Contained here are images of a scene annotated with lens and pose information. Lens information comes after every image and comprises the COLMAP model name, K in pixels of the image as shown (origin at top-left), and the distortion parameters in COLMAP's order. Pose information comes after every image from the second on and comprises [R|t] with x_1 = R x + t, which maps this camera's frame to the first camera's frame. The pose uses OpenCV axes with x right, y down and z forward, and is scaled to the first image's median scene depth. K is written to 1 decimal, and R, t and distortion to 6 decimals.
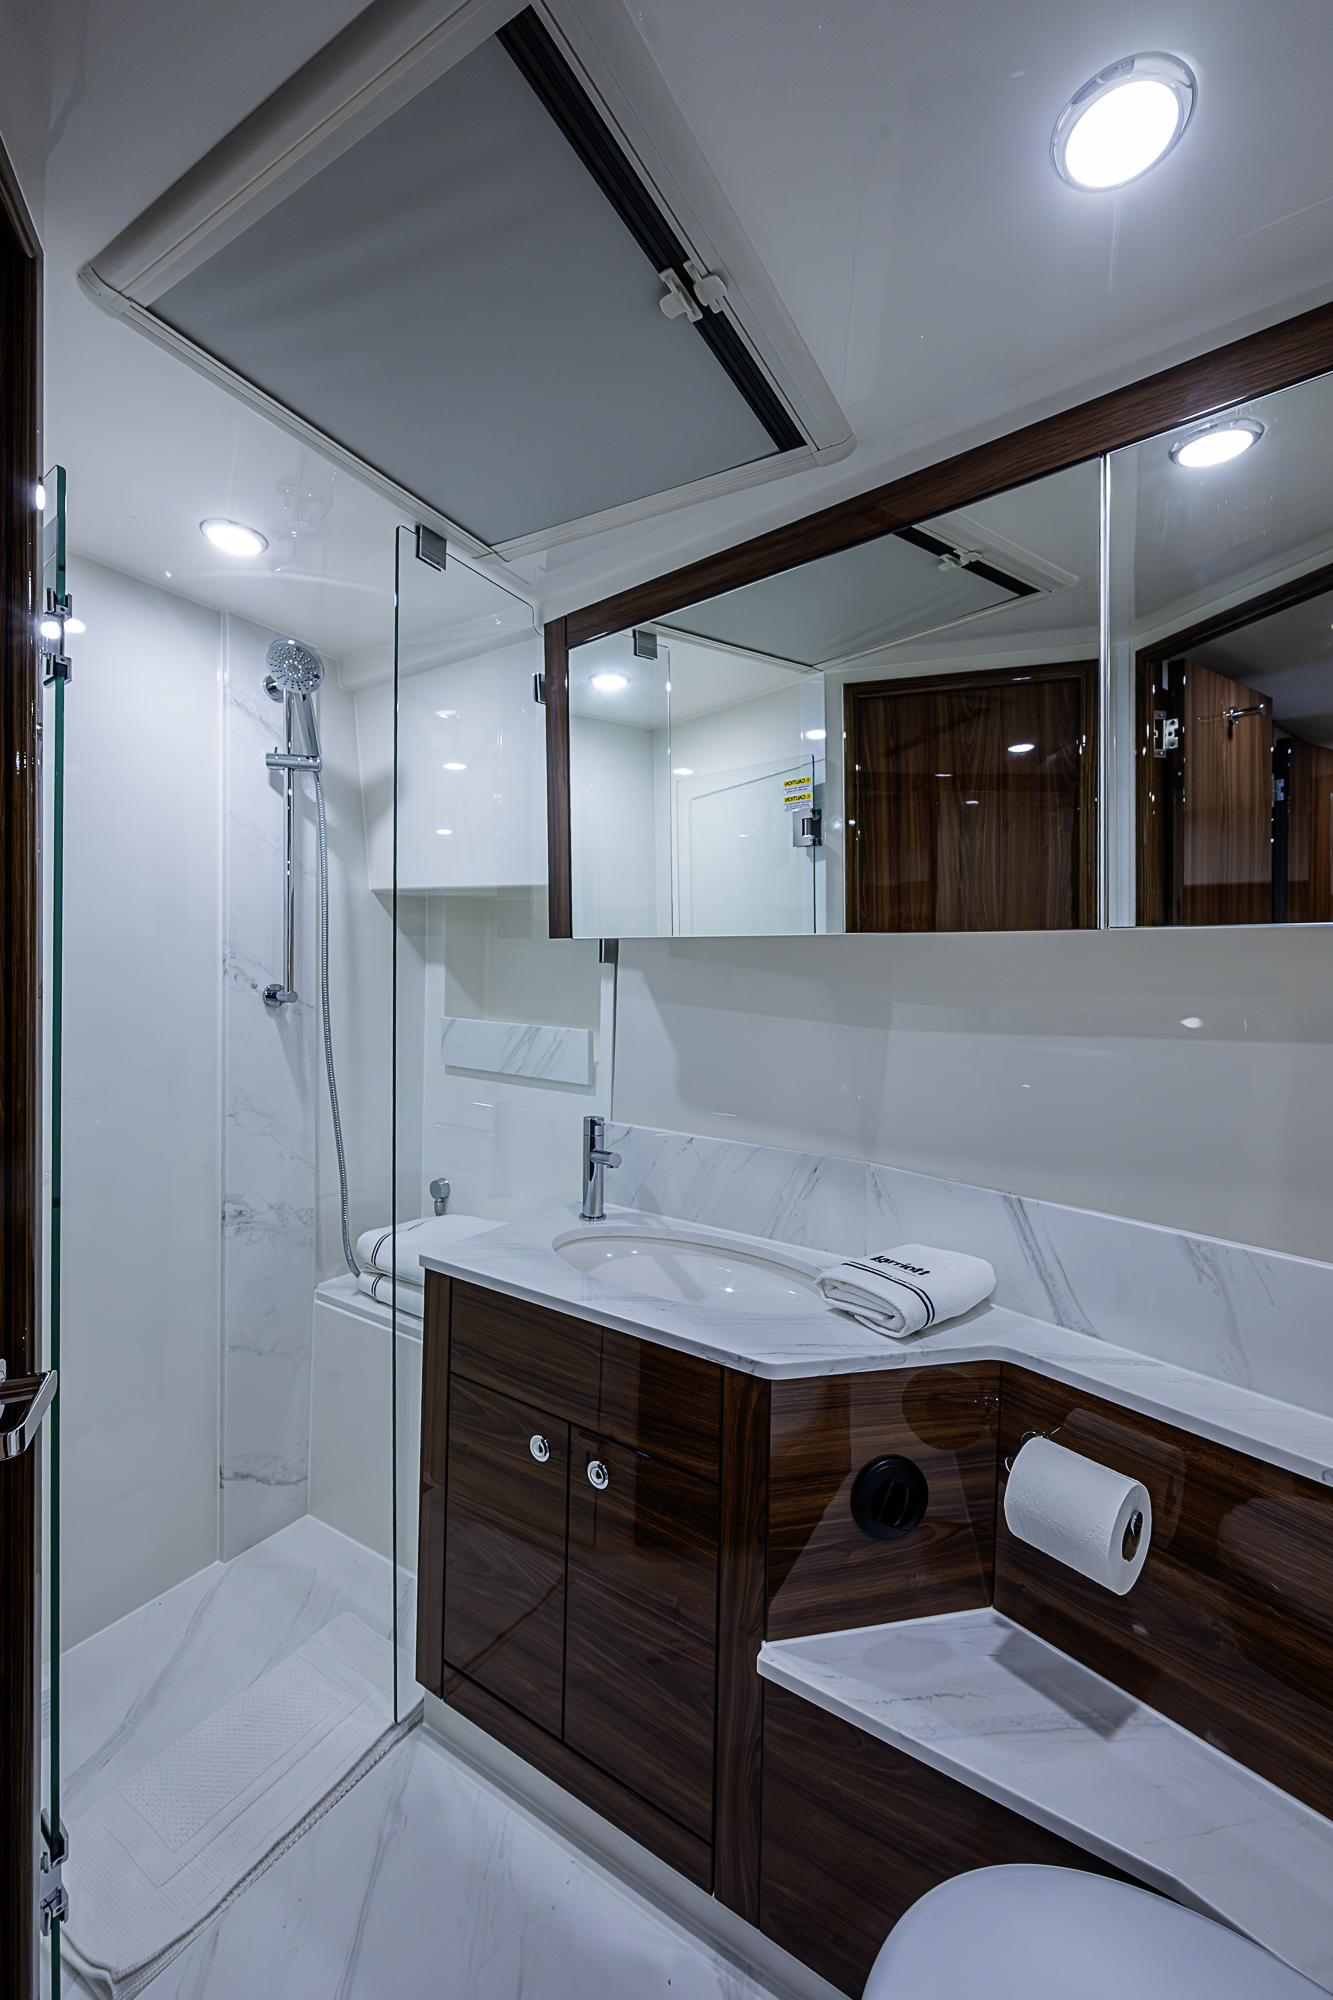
lens RADIAL K [[780.1, 0, 669.8], [0, 780.1, 1011.3], [0, 0, 1]] dist [-0.001610, 0.000272]
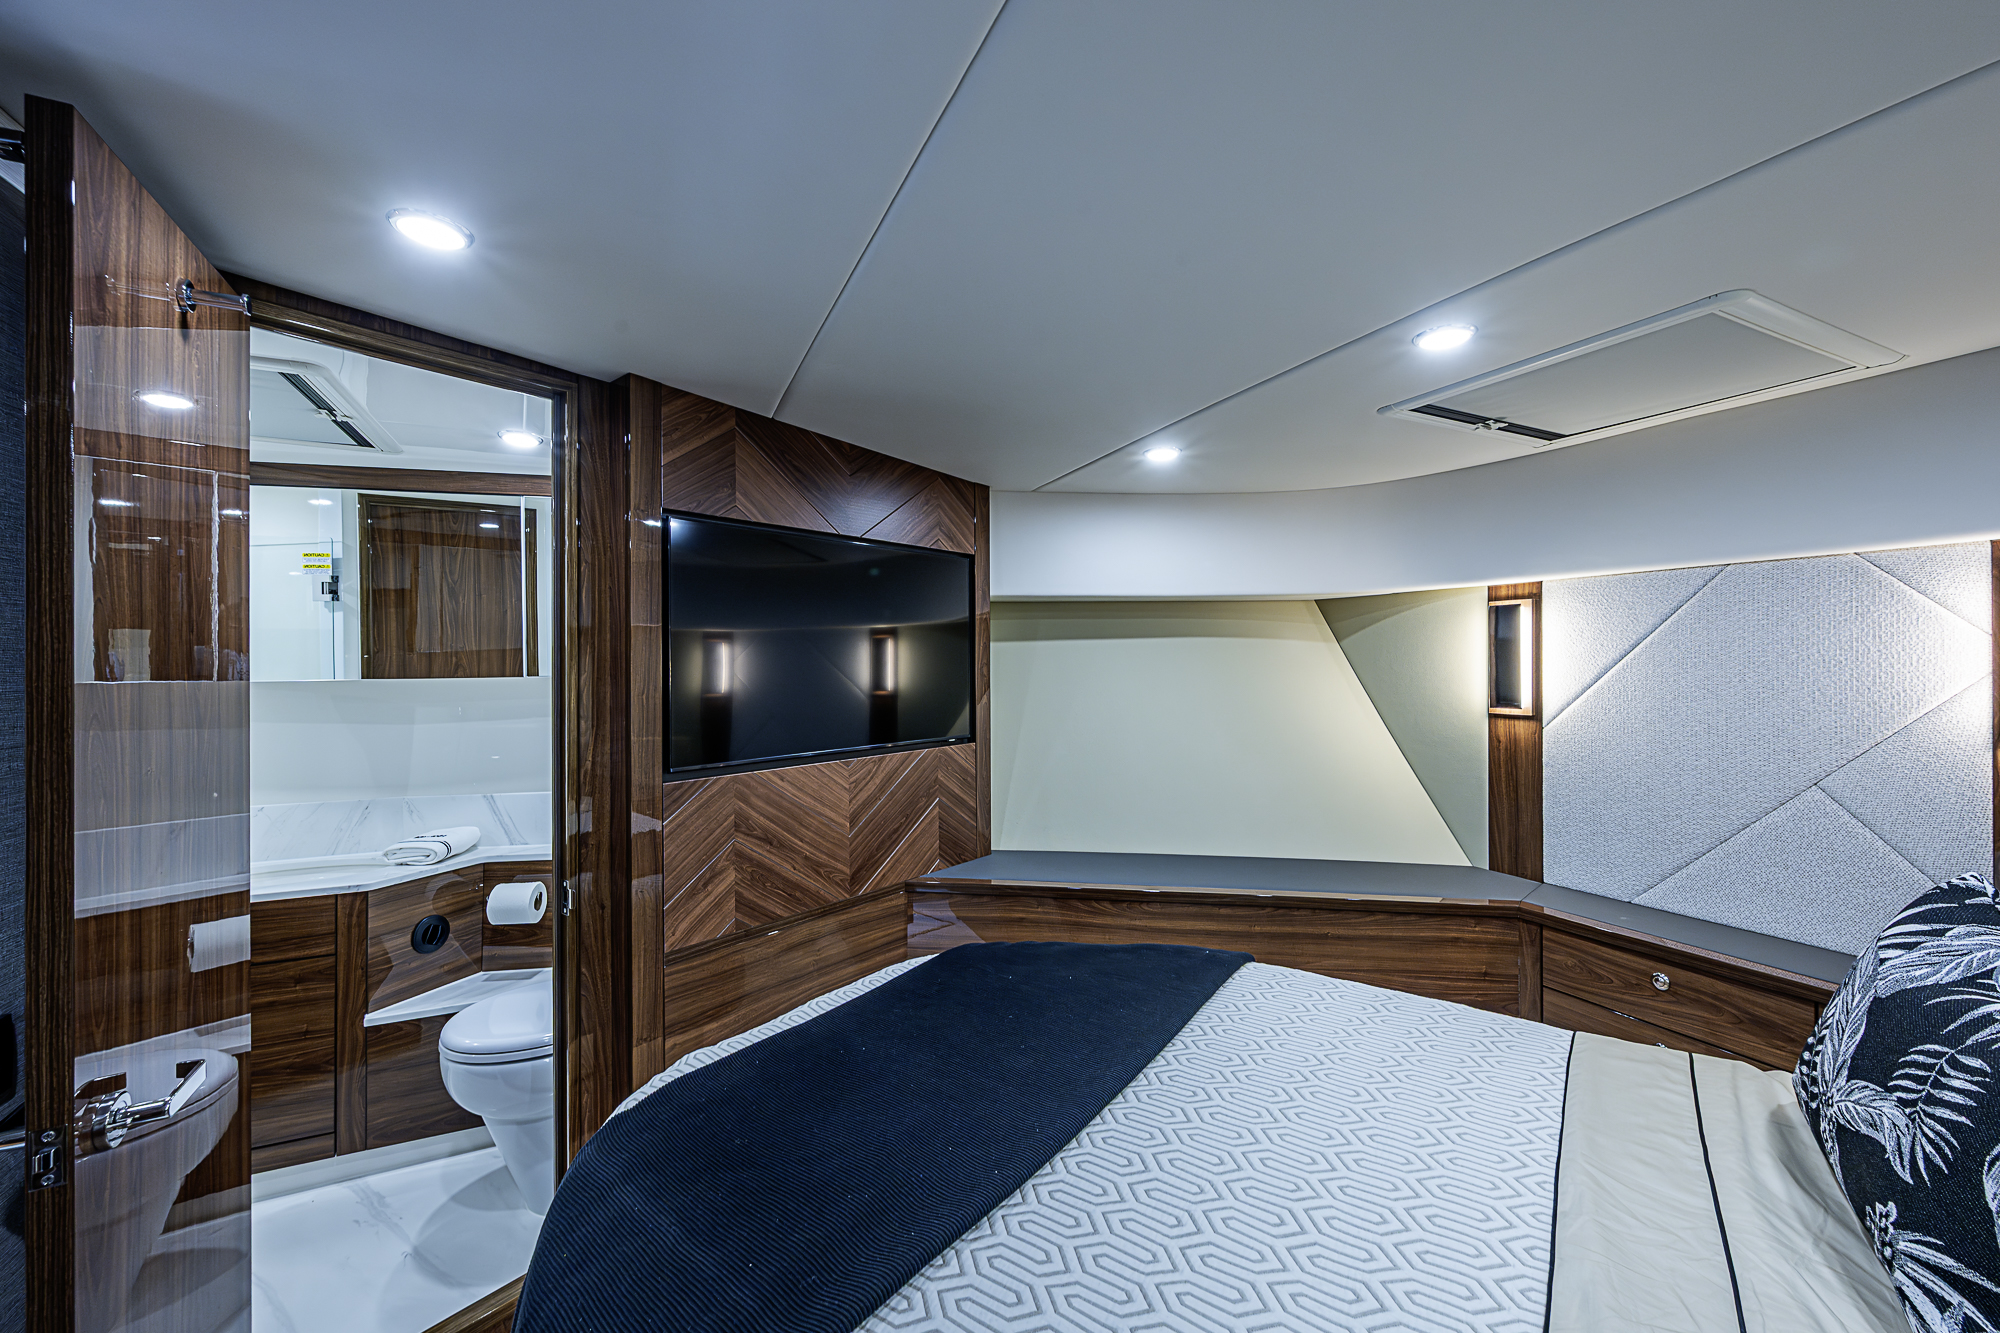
lens RADIAL K [[780.1, 0, 1001.3], [0, 780.1, 644.4], [0, 0, 1]] dist [-0.001610, 0.000272]
pose [[0.535840, 0.006462, 0.844295, -0.433628], [0.038113, 0.998766, -0.031833, -0.044572], [-0.843459, 0.049236, 0.534932, -0.954432]]
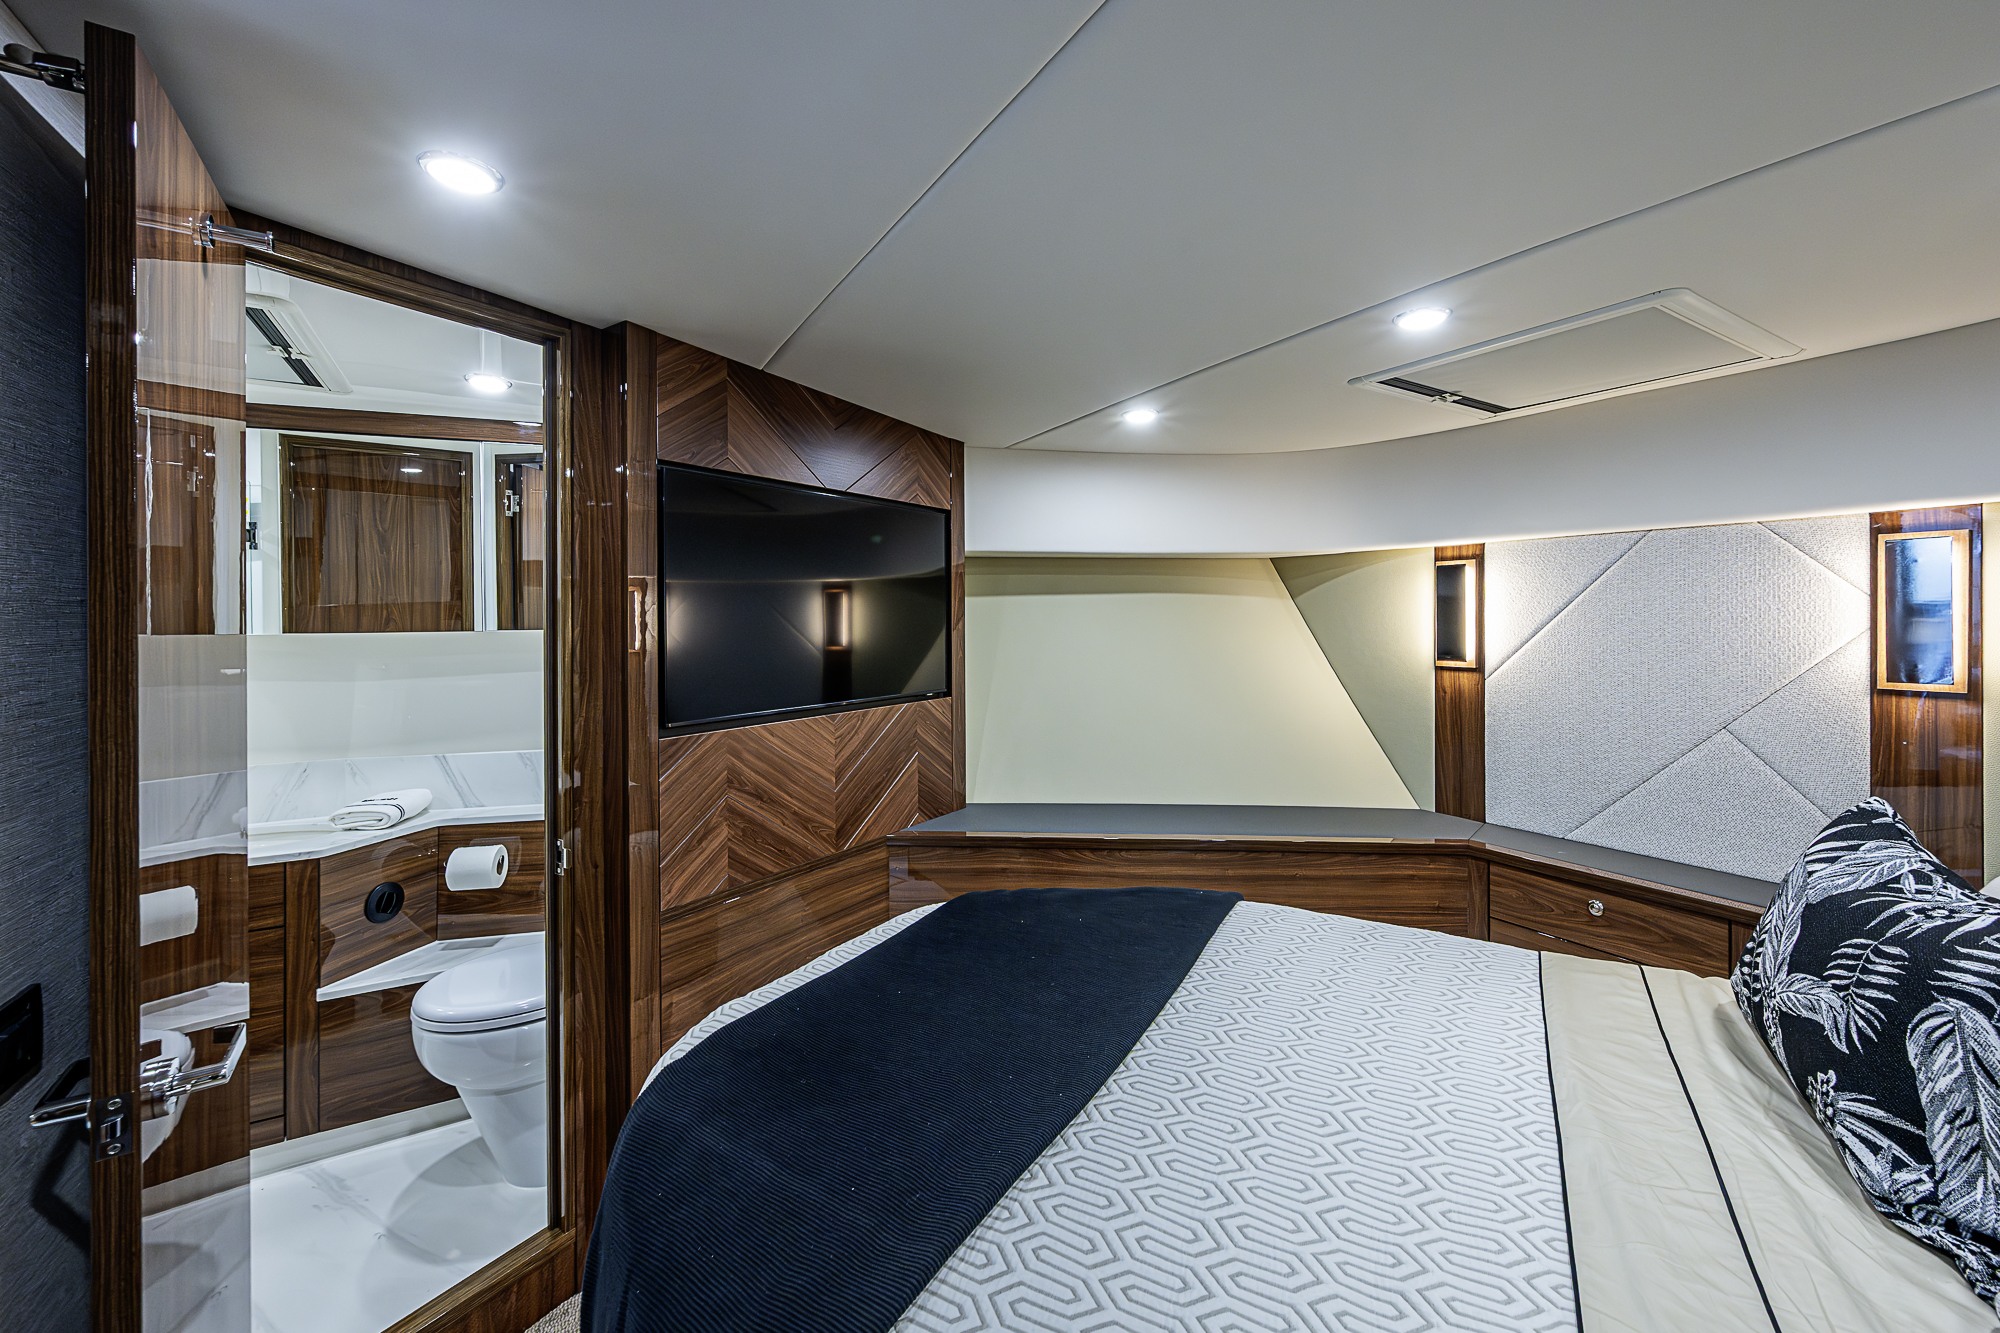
lens RADIAL K [[793.6, 0, 997.8], [0, 793.6, 600.4], [0, 0, 1]] dist [-0.001149, -0.000236]
pose [[0.453770, 0.007850, 0.891084, -0.524406], [0.036172, 0.998975, -0.027221, -0.047146], [-0.890385, 0.044584, 0.453020, -0.883287]]
